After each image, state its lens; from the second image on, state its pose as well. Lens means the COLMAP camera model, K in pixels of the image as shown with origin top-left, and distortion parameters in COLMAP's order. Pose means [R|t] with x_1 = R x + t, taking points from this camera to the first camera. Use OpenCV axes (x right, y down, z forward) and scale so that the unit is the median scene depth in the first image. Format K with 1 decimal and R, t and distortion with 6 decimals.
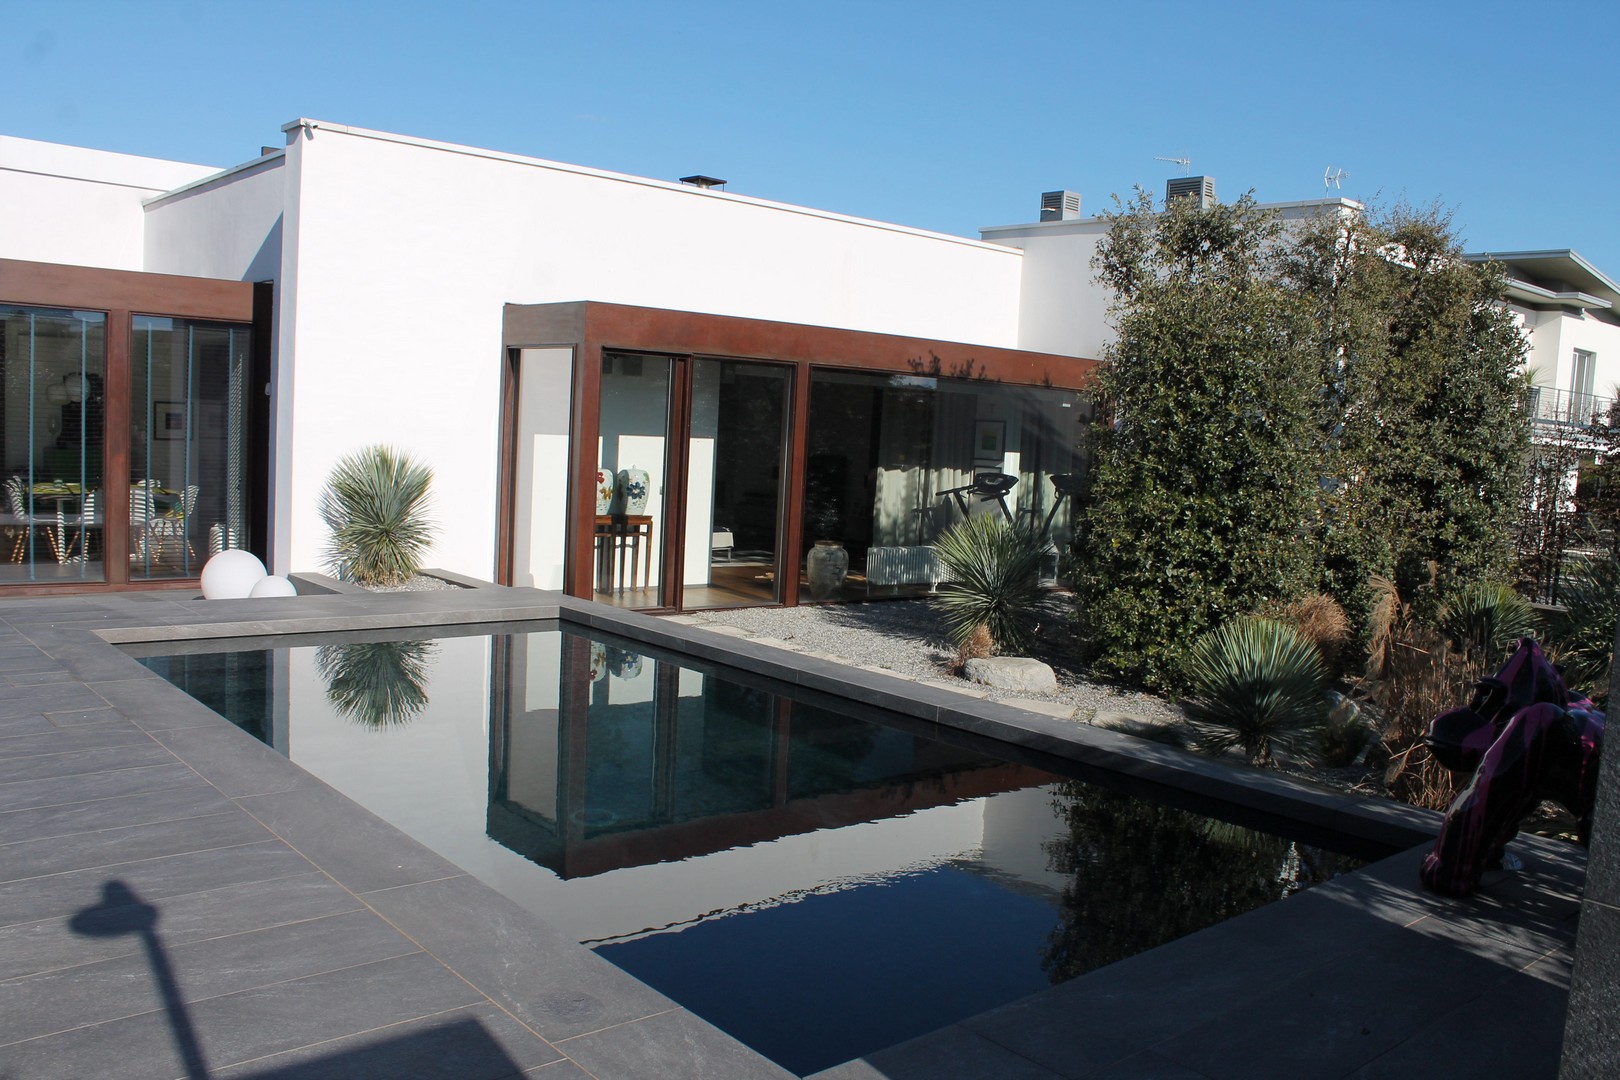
lens RADIAL K [[1381.1, 0, 809.9], [0, 1381.1, 573.9], [0, 0, 1]] dist [-0.143516, 0.129510]
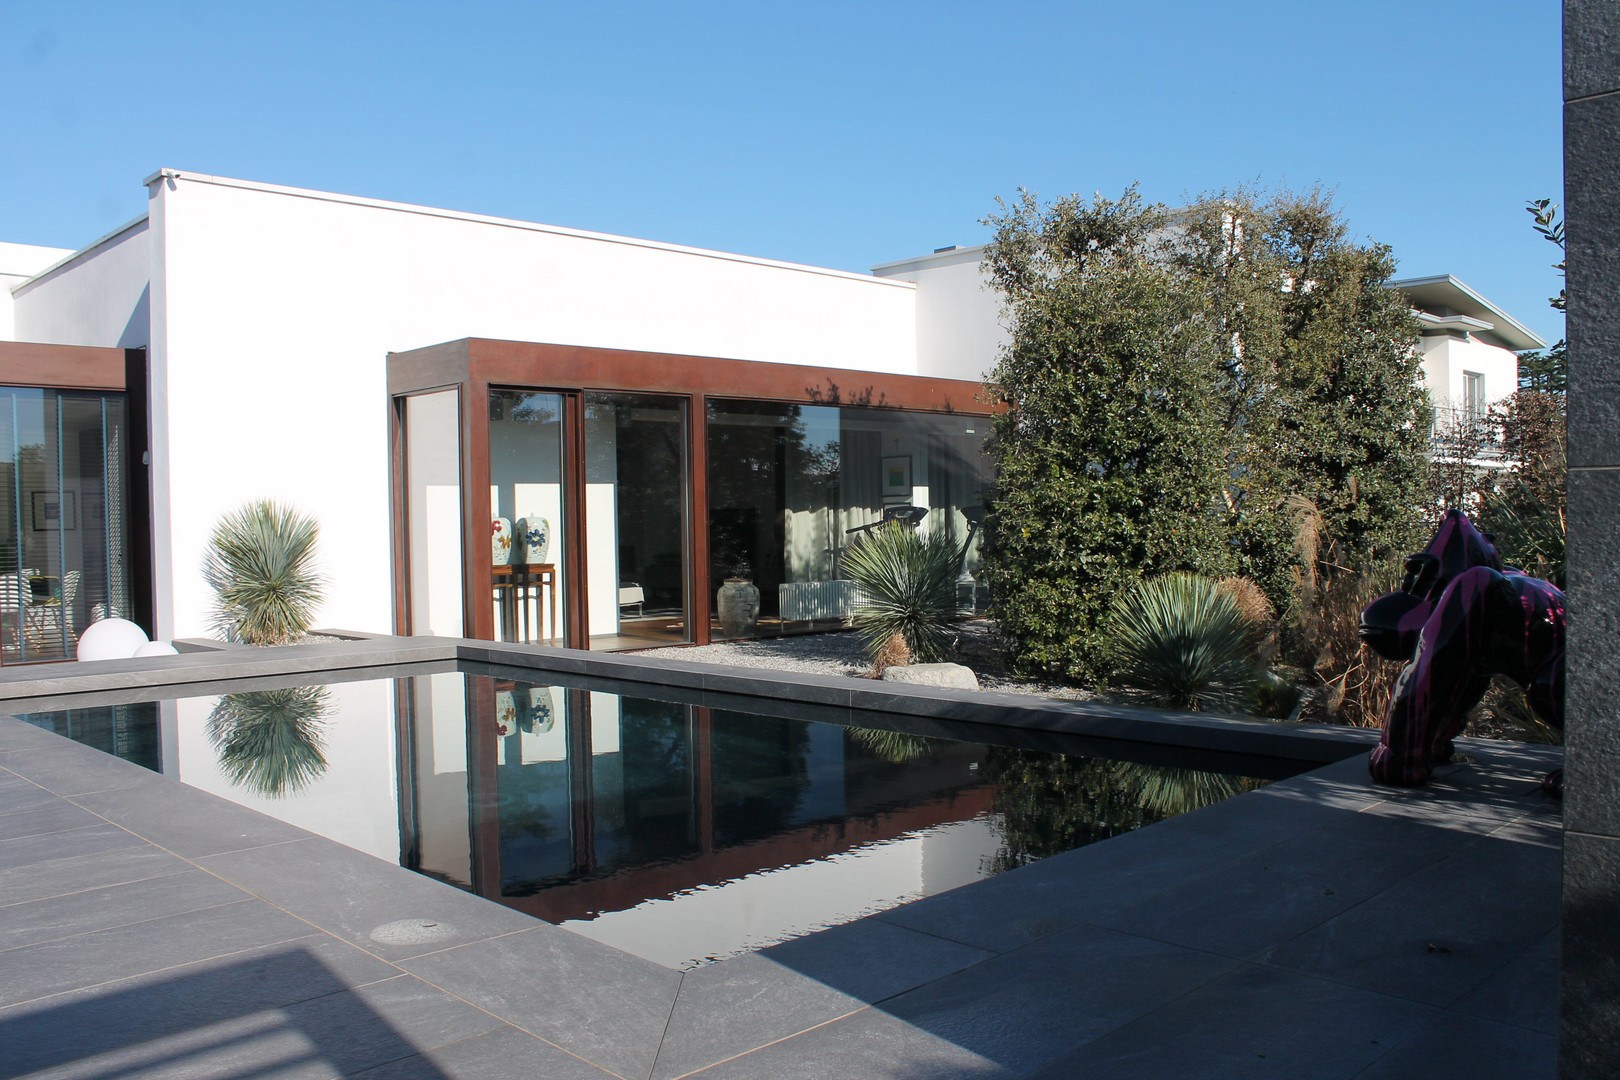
lens RADIAL K [[1381.1, 0, 810.1], [0, 1381.1, 568.6], [0, 0, 1]] dist [-0.143516, 0.129510]
pose [[0.995741, -0.072189, 0.057340, 0.010700], [0.076002, 0.994830, -0.067360, 0.046886], [-0.052181, 0.071431, 0.996080, 0.032425]]
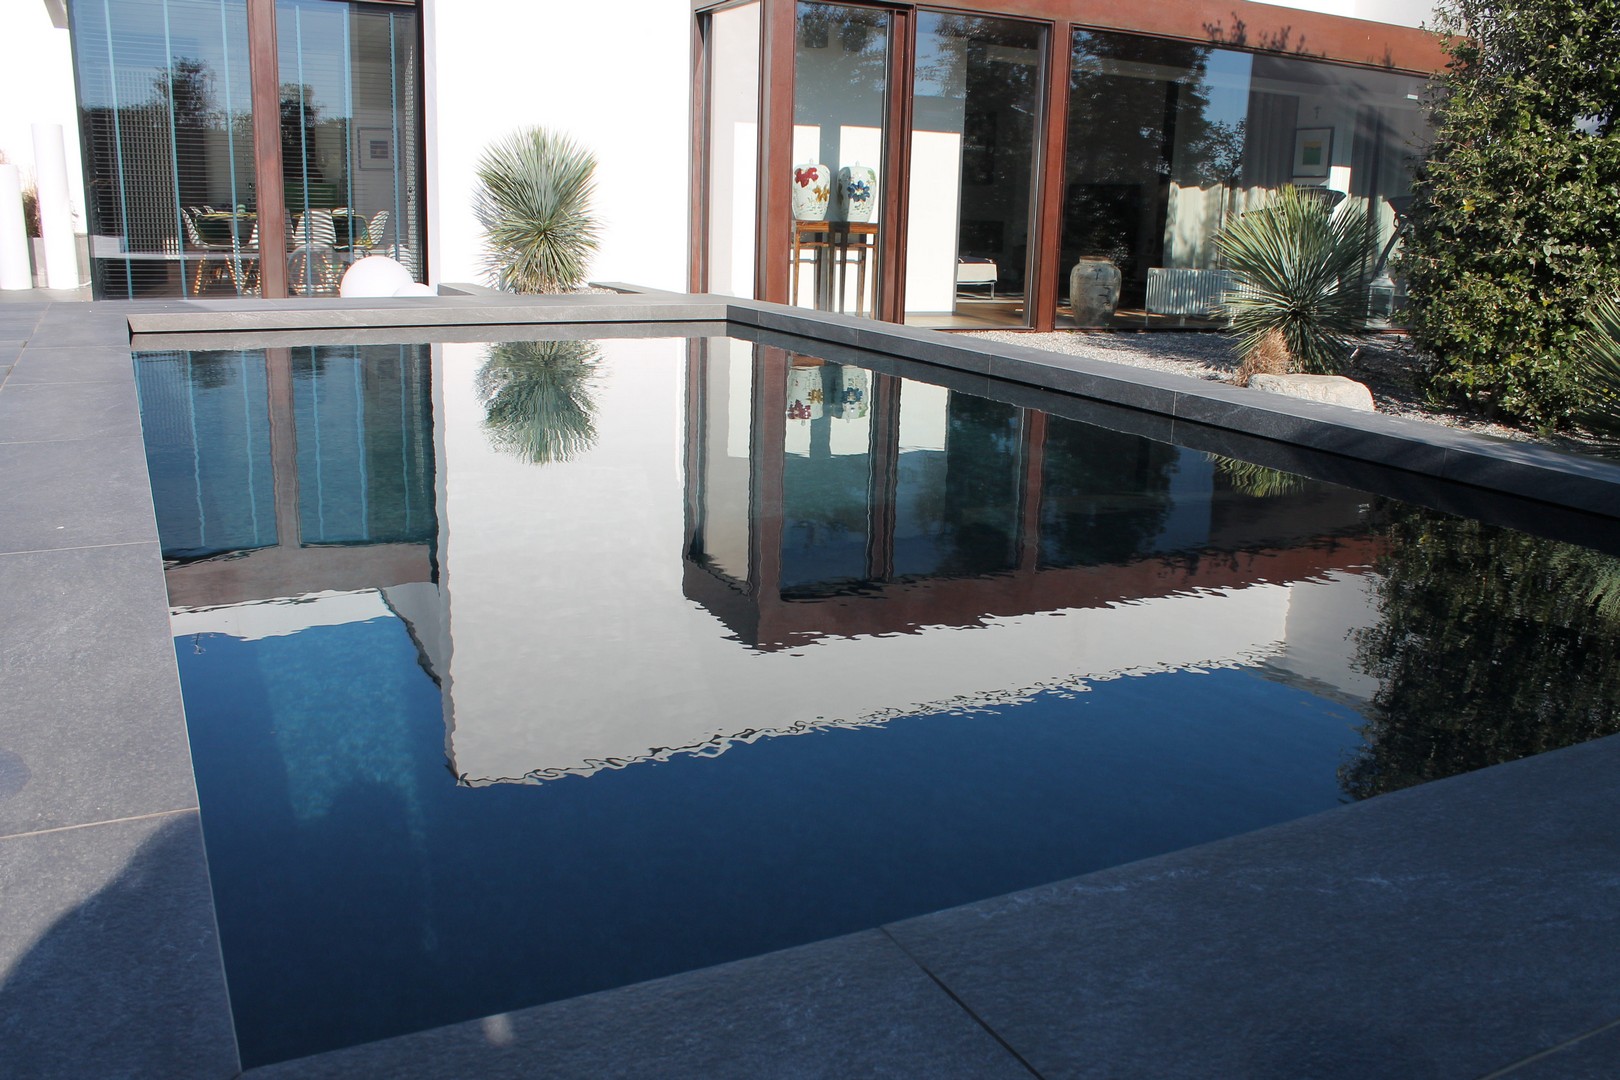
lens RADIAL K [[1381.1, 0, 832.2], [0, 1381.1, 563.2], [0, 0, 1]] dist [-0.143516, 0.129510]
pose [[0.976234, 0.034535, -0.213948, 0.047520], [-0.004746, 0.990391, 0.138211, 0.054105], [0.216665, -0.133911, 0.967018, 0.200053]]
